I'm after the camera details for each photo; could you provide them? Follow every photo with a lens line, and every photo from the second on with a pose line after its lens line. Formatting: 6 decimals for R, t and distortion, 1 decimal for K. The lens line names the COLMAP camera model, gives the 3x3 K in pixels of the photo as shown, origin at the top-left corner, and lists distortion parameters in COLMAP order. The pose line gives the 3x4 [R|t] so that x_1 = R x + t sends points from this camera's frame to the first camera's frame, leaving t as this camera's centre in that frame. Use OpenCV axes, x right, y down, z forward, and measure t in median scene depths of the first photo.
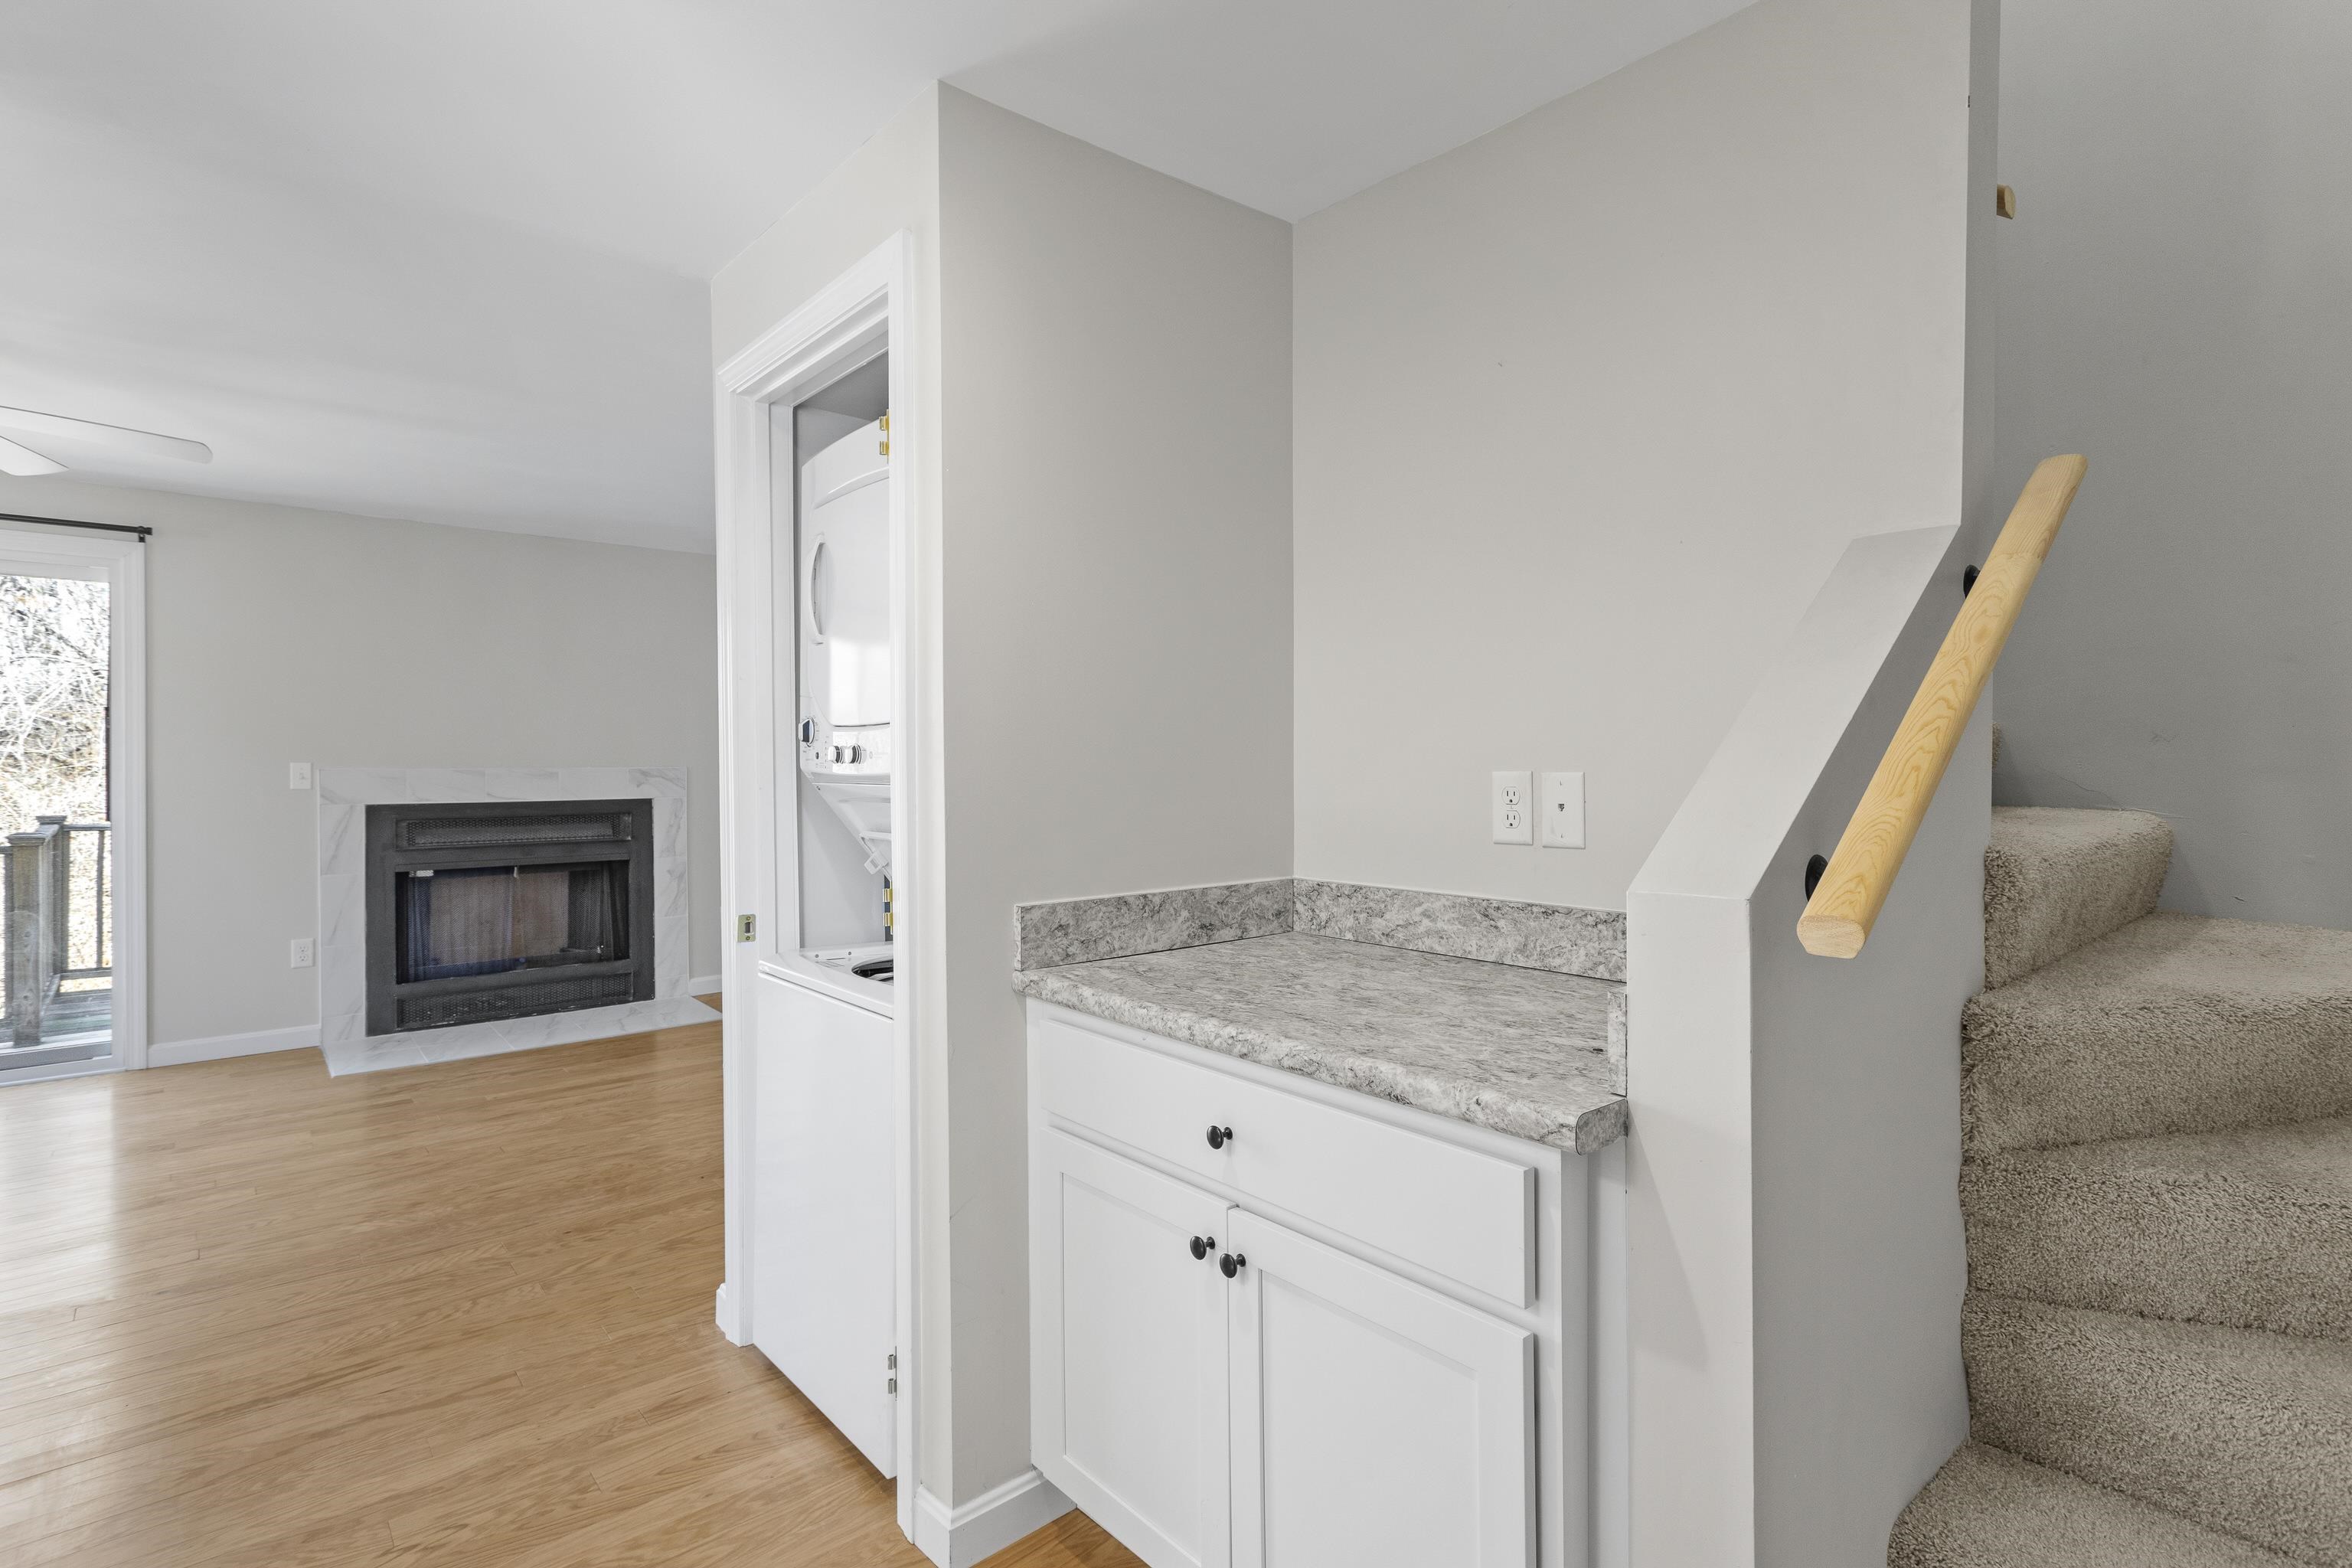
lens RADIAL K [[1141.1, 0, 1189.2], [0, 1141.1, 763.1], [0, 0, 1]] dist [0.009227, 0.001031]
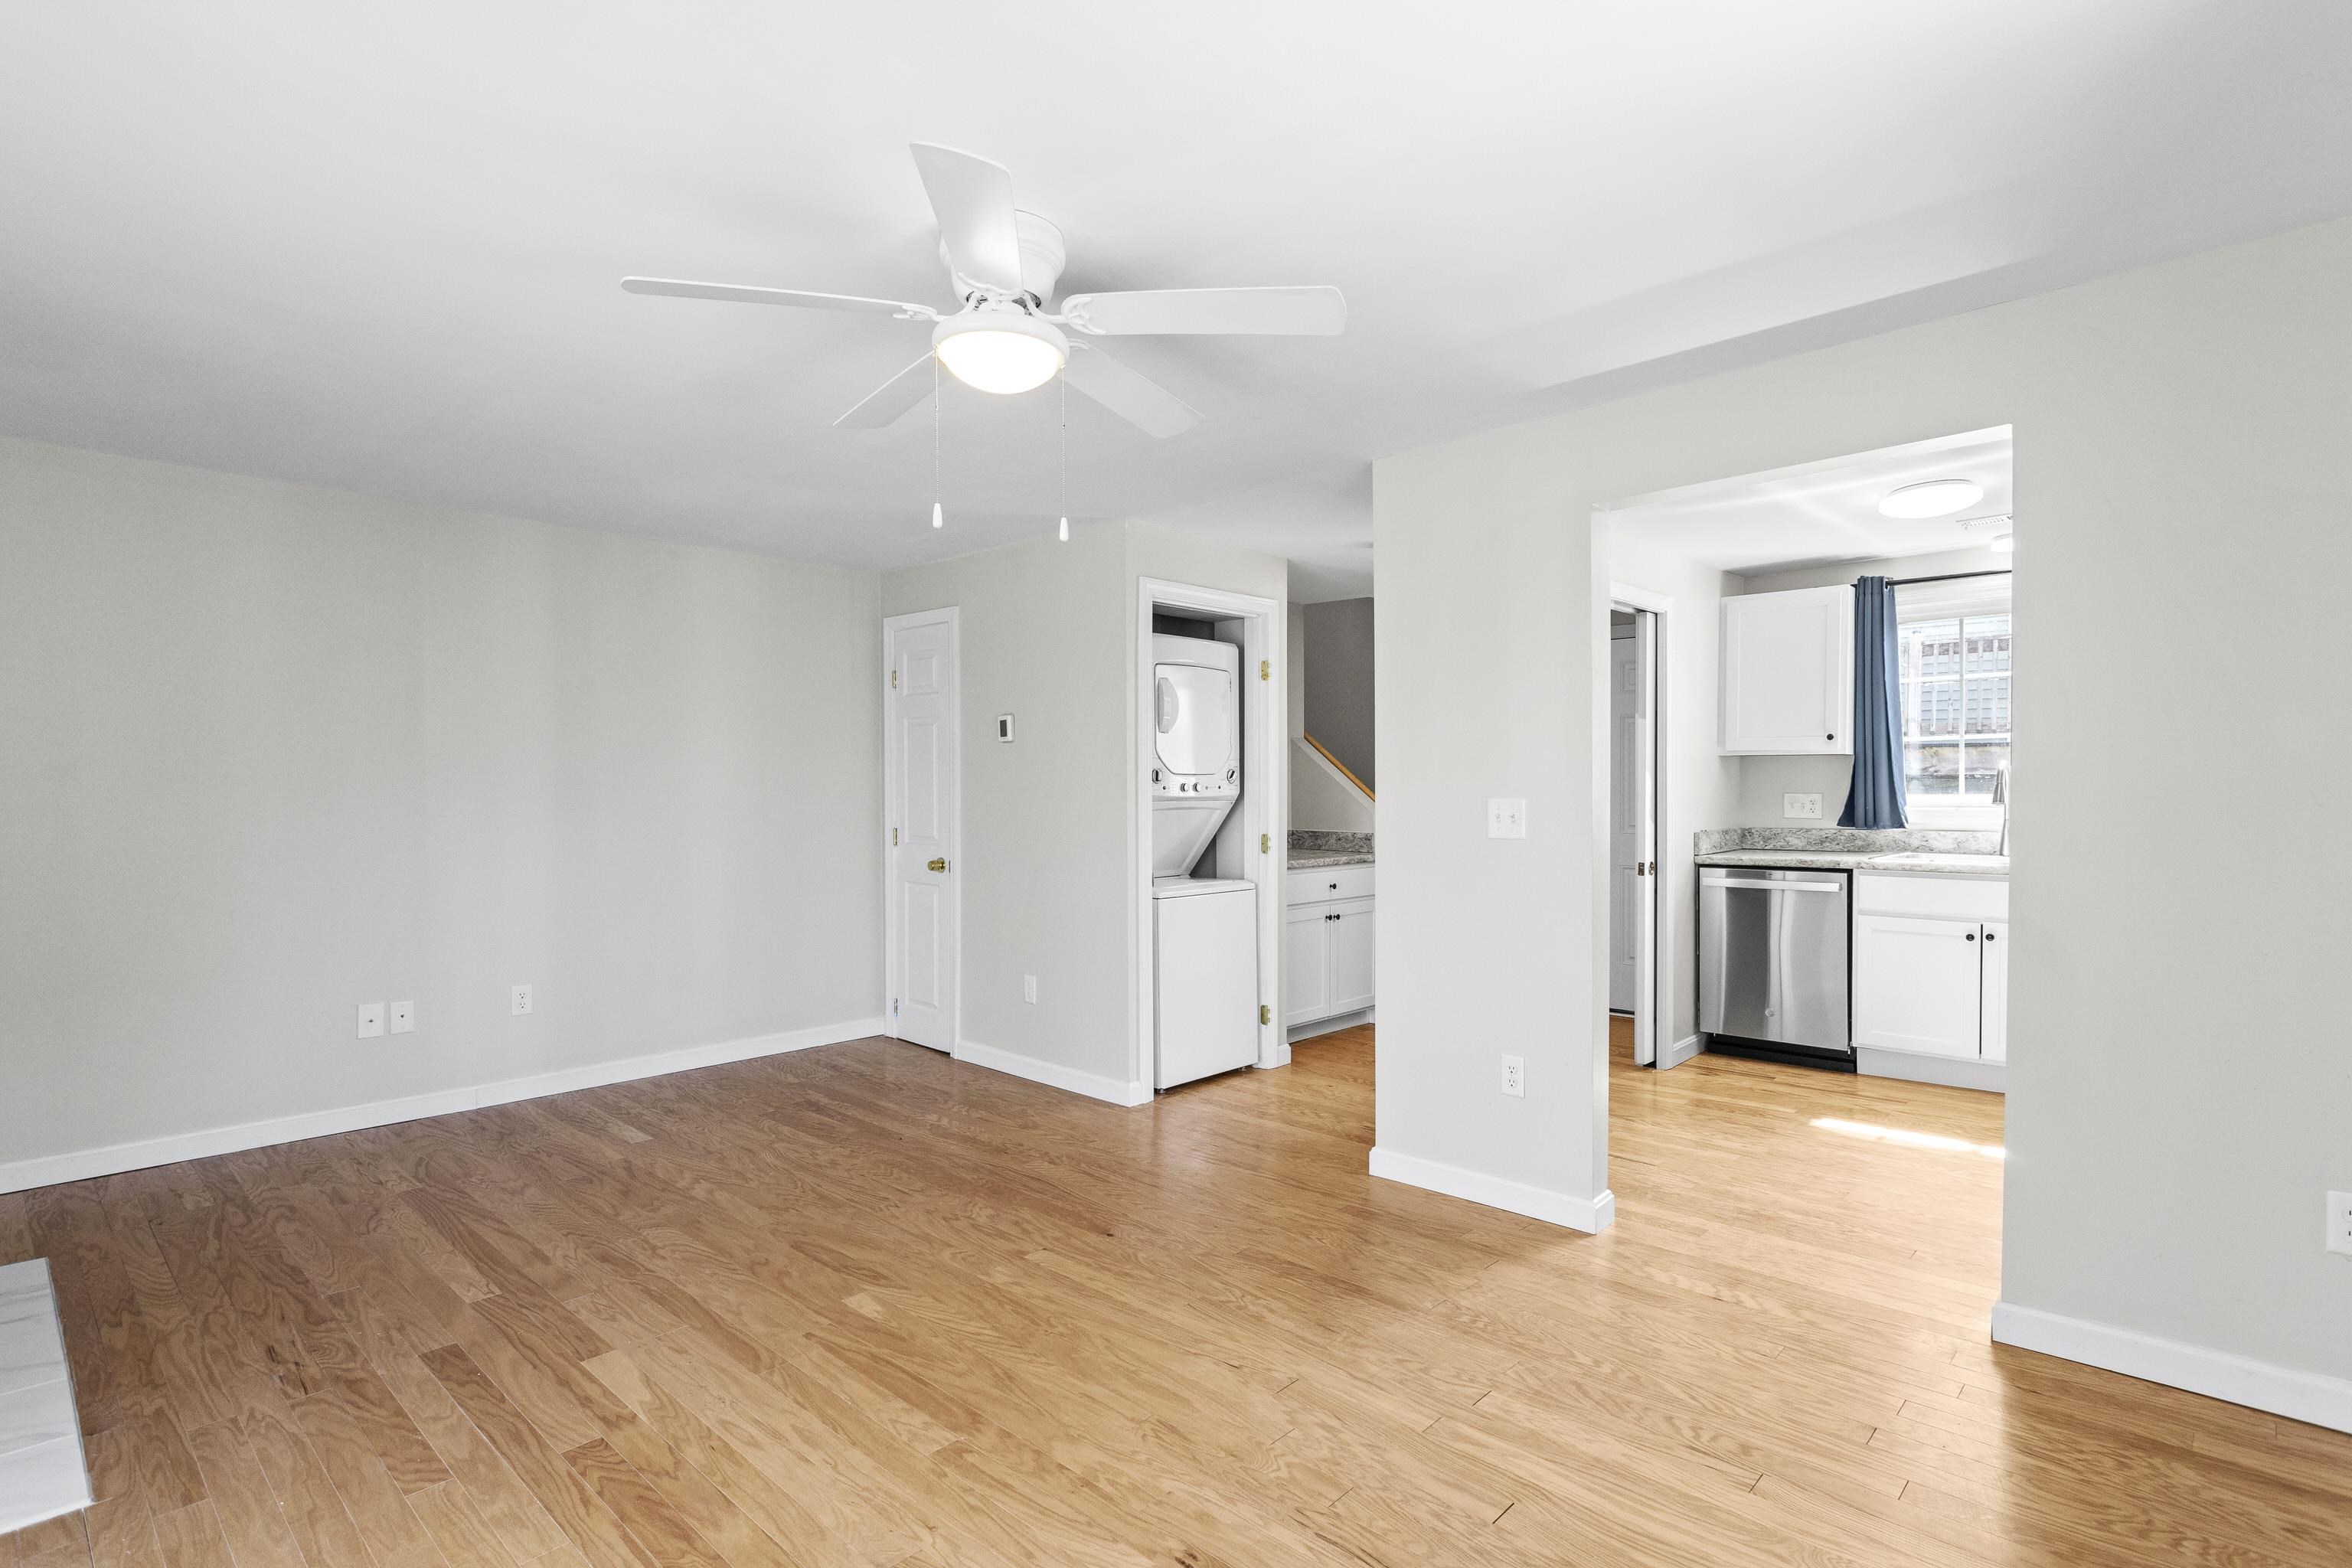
lens RADIAL K [[1148.8, 0, 1179.2], [0, 1148.8, 800.3], [0, 0, 1]] dist [0.013466, 0.001123]
pose [[-0.097169, -0.012722, 0.995187, -1.098067], [0.003827, 0.999906, 0.013156, -0.005269], [-0.995261, 0.005087, -0.097111, 0.547437]]
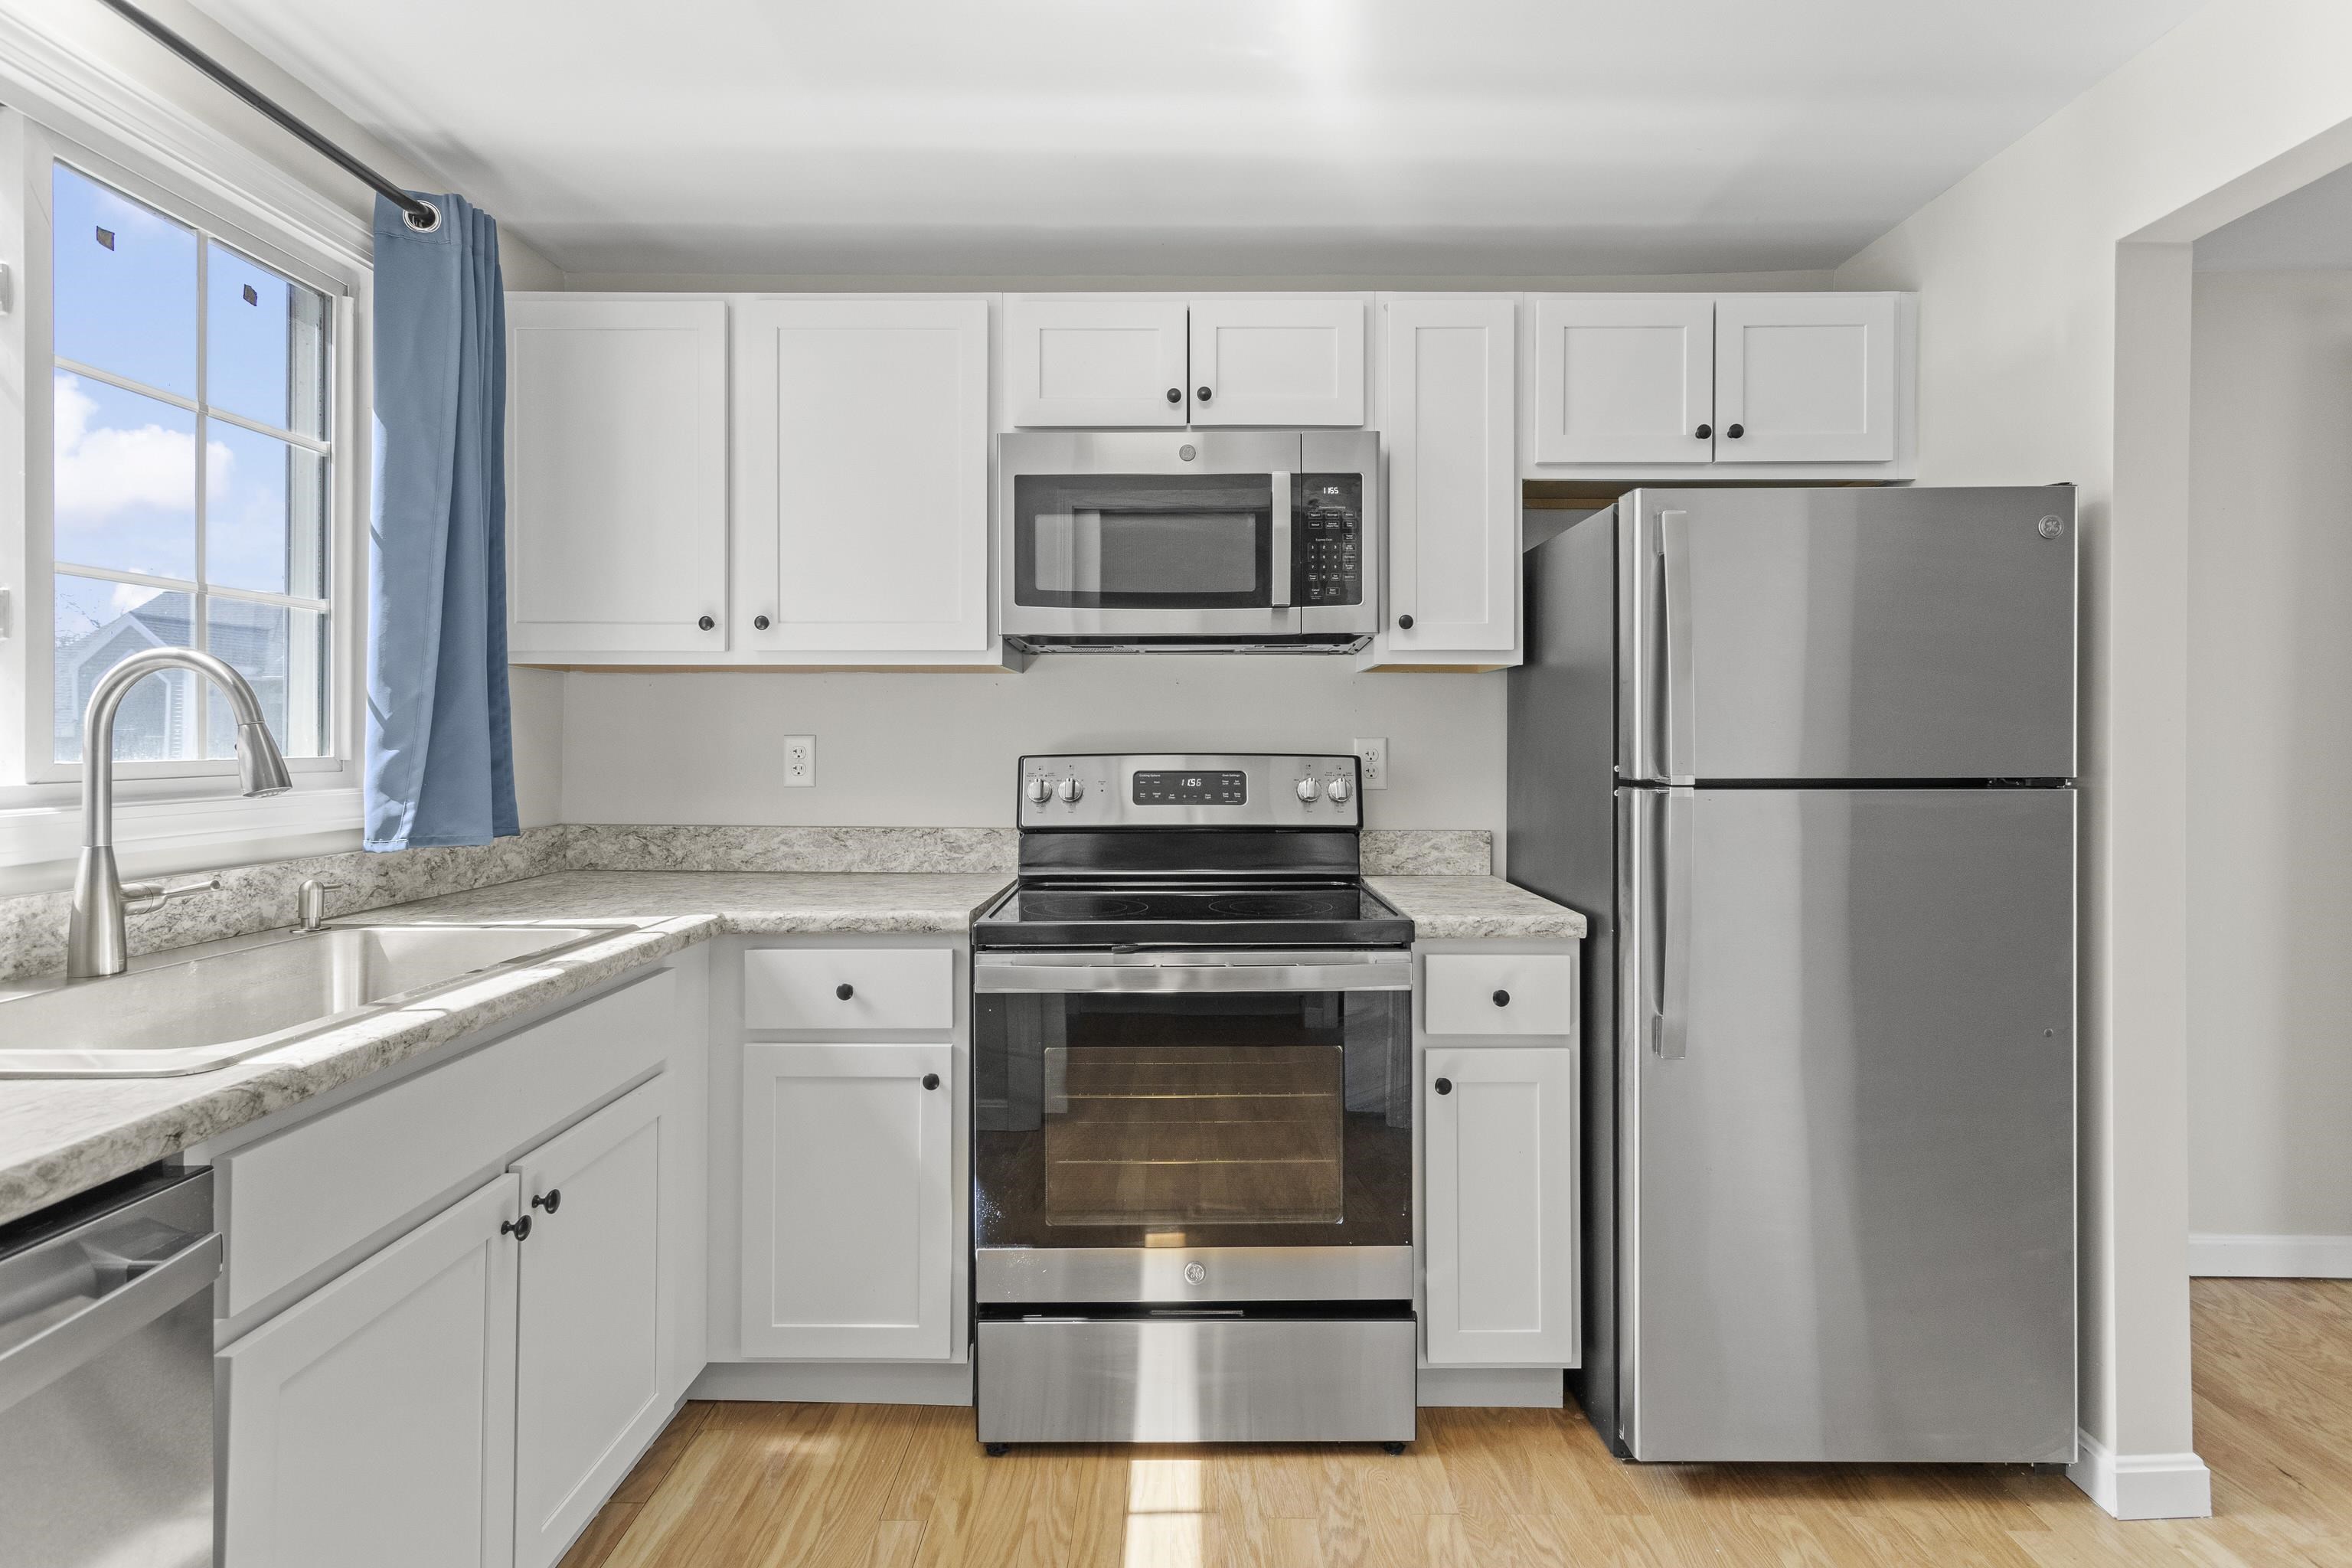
lens RADIAL K [[1152.1, 0, 1193.0], [0, 1152.1, 739.6], [0, 0, 1]] dist [0.010204, 0.000363]
pose [[-0.652152, -0.006131, -0.758063, -0.139720], [-0.001632, 0.999976, -0.006684, 0.001365], [0.758086, -0.003122, -0.652147, 0.140182]]
